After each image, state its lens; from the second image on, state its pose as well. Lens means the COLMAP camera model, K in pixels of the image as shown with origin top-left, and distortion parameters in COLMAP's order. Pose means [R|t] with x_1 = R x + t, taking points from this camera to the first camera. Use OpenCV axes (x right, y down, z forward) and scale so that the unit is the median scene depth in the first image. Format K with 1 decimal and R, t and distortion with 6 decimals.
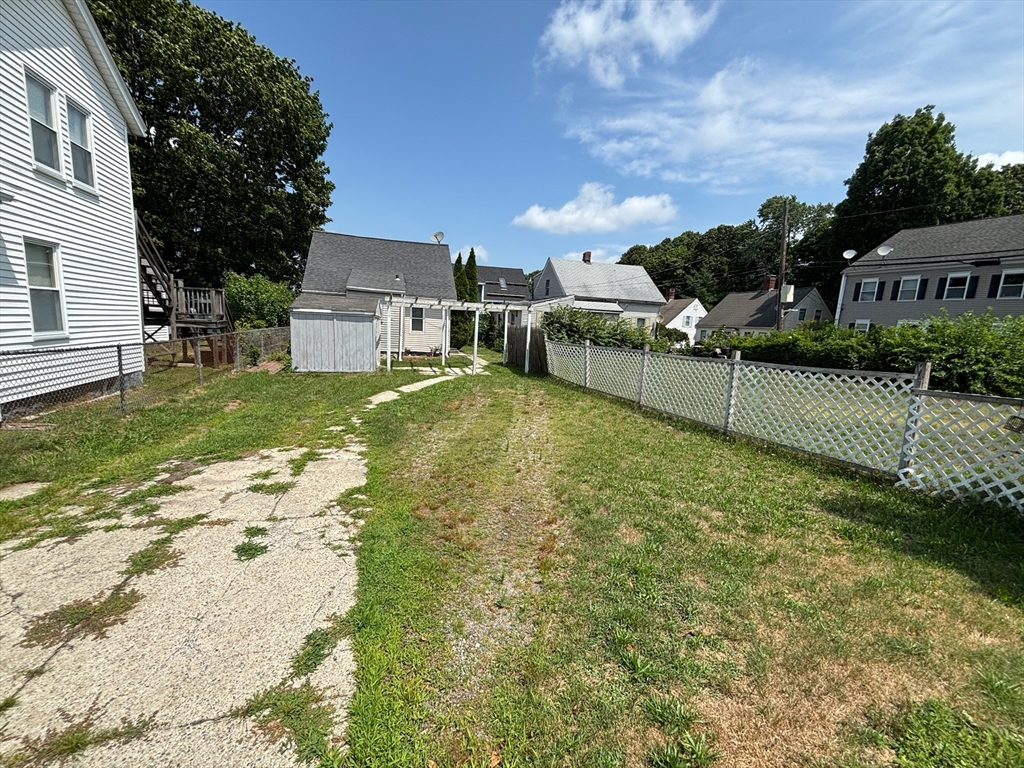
lens RADIAL K [[413.5, 0, 512.0], [0, 413.5, 385.9], [0, 0, 1]] dist [-0.000948, 0.000089]
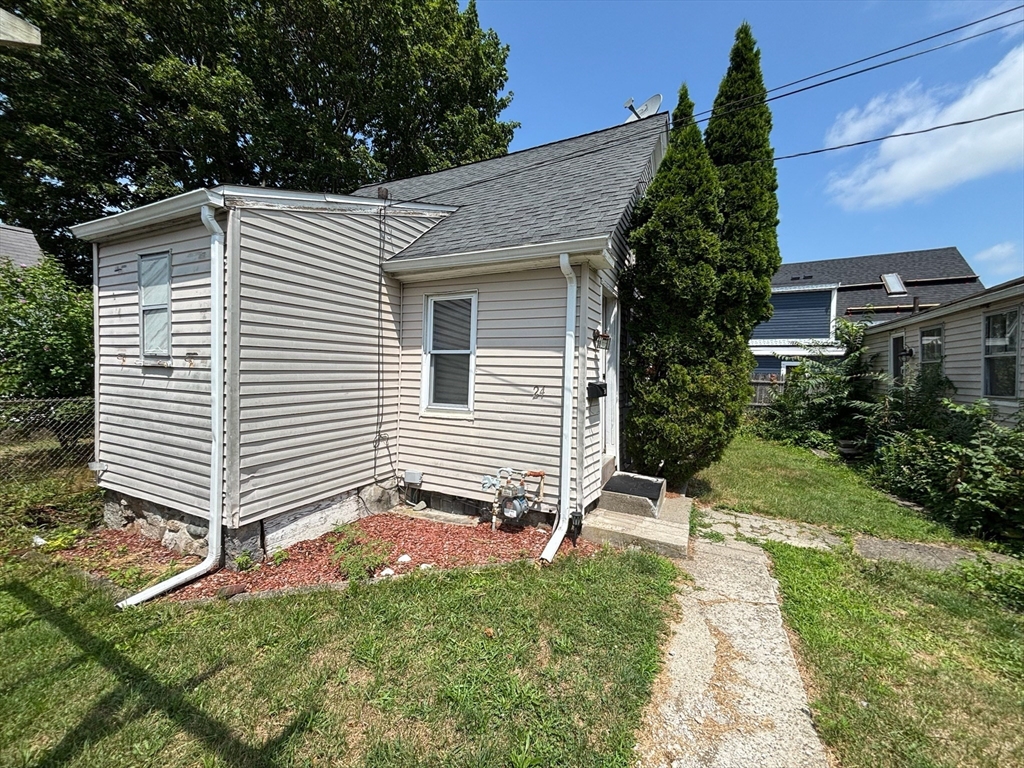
lens RADIAL K [[413.5, 0, 511.5], [0, 413.5, 379.8], [0, 0, 1]] dist [-0.000948, 0.000089]
pose [[0.729269, -0.024298, -0.683796, -0.040050], [-0.079083, 0.989678, -0.119509, -0.112329], [0.679642, 0.141231, 0.719820, 0.783956]]
